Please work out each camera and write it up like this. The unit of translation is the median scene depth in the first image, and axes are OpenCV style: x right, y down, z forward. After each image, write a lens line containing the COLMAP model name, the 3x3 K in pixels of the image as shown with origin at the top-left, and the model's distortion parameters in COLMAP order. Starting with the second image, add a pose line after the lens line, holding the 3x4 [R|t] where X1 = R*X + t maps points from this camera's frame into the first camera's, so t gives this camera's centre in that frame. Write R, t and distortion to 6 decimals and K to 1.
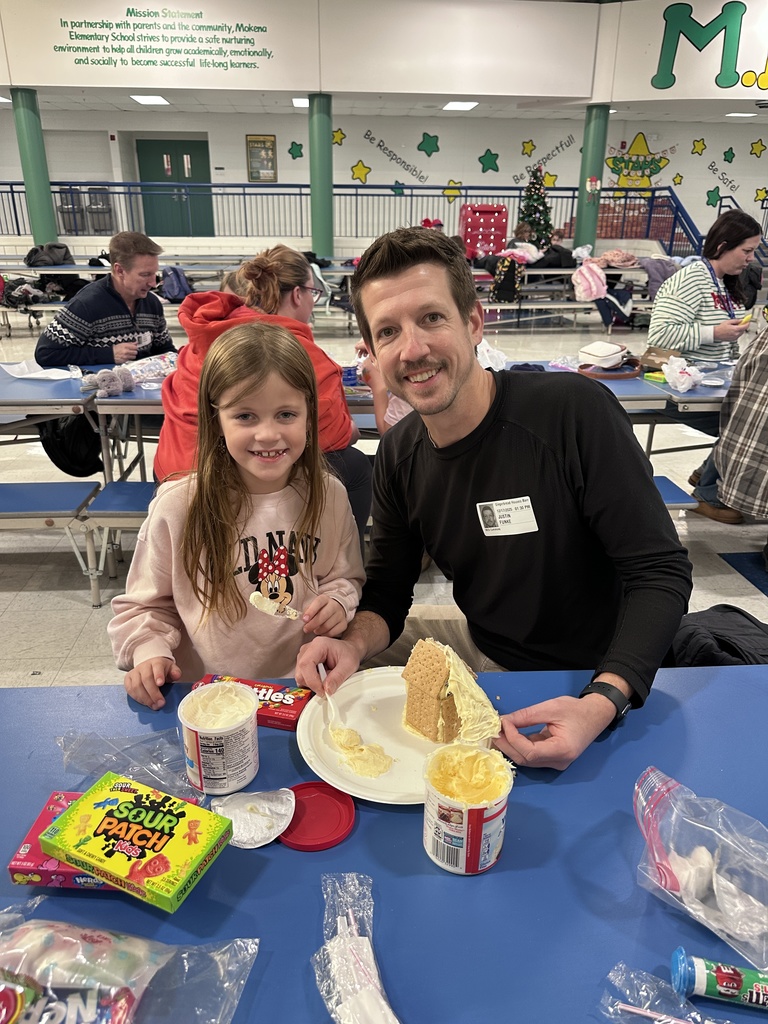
lens RADIAL K [[740.3, 0, 386.4], [0, 740.3, 511.4], [0, 0, 1]] dist [0.006774, -0.018169]
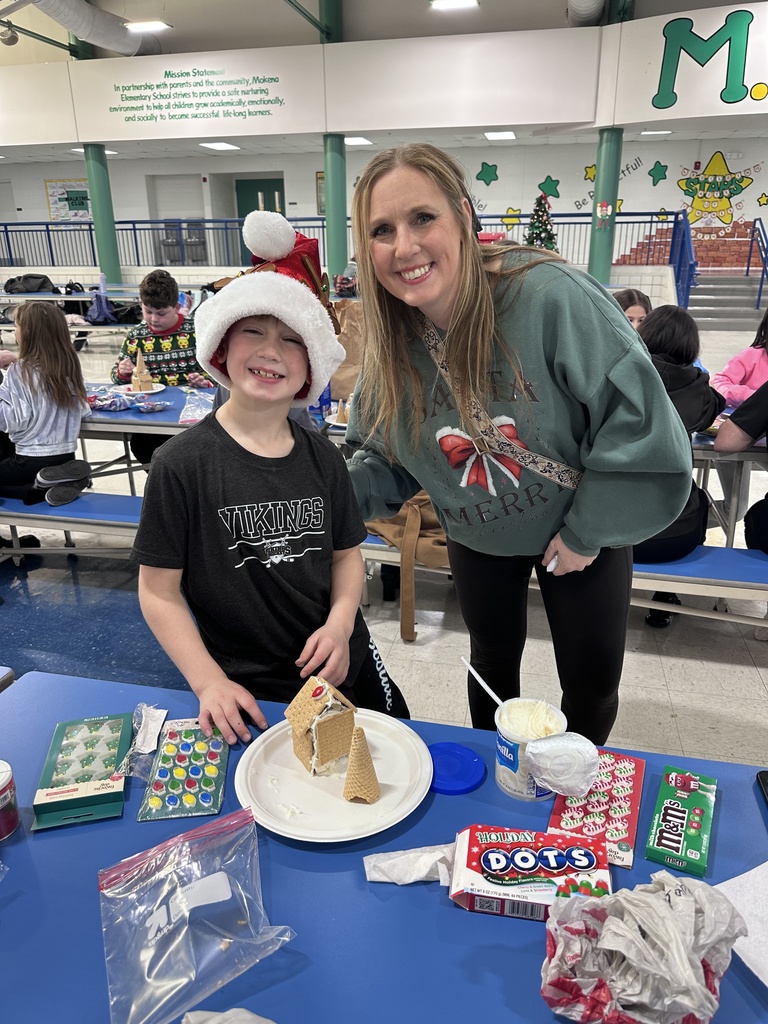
lens RADIAL K [[740.3, 0, 385.4], [0, 740.3, 514.4], [0, 0, 1]] dist [0.006774, -0.018169]
pose [[0.955351, 0.087180, -0.282319, 0.319845], [-0.095008, 0.995376, -0.014129, -0.006723], [0.279782, 0.040321, 0.959217, 0.012728]]
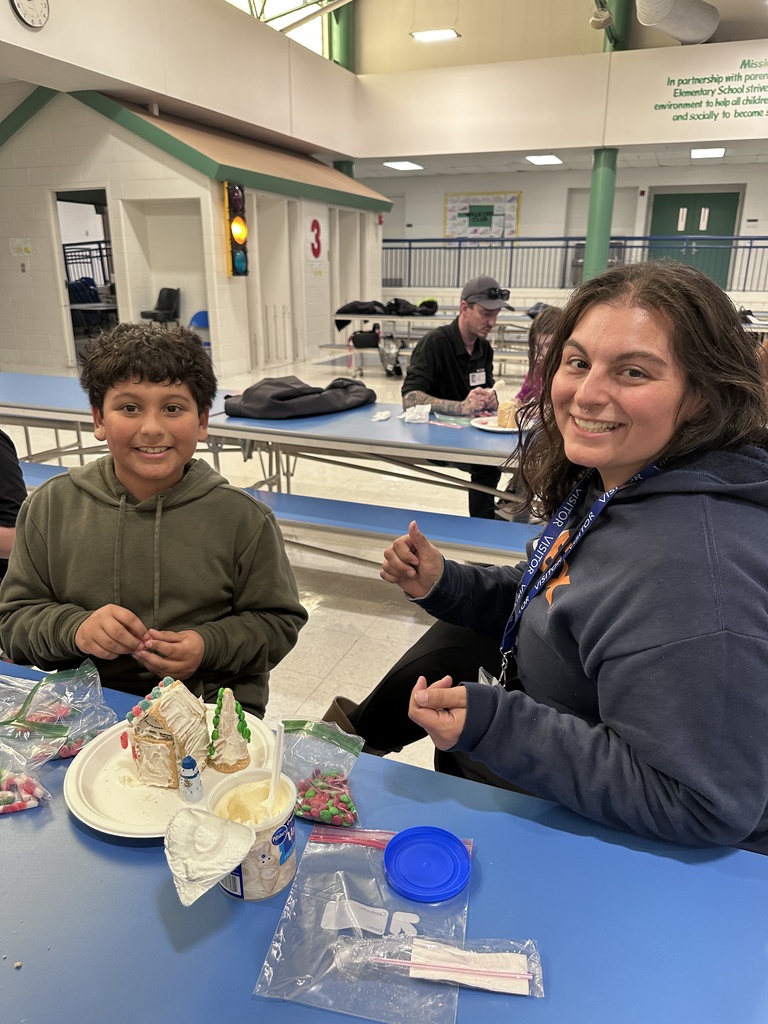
lens RADIAL K [[740.3, 0, 383.9], [0, 740.3, 508.4], [0, 0, 1]] dist [0.006774, -0.018169]
pose [[0.893665, 0.137913, -0.427017, -0.242650], [-0.165384, 0.985840, -0.027721, -0.001572], [0.417147, 0.095395, 0.903819, -0.007531]]
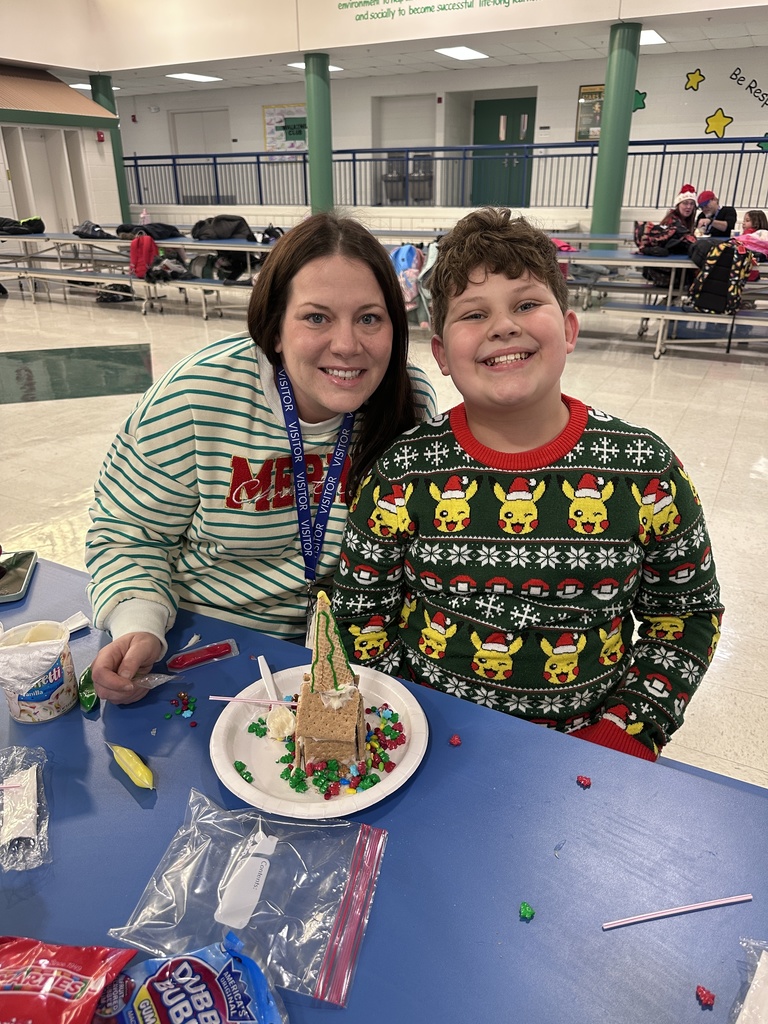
lens RADIAL K [[740.3, 0, 376.4], [0, 740.3, 508.7], [0, 0, 1]] dist [0.006774, -0.018169]
pose [[0.837931, 0.206796, -0.505081, 0.182481], [-0.188992, 0.978123, 0.086937, -0.076061], [0.512009, 0.022609, 0.858682, 0.195611]]
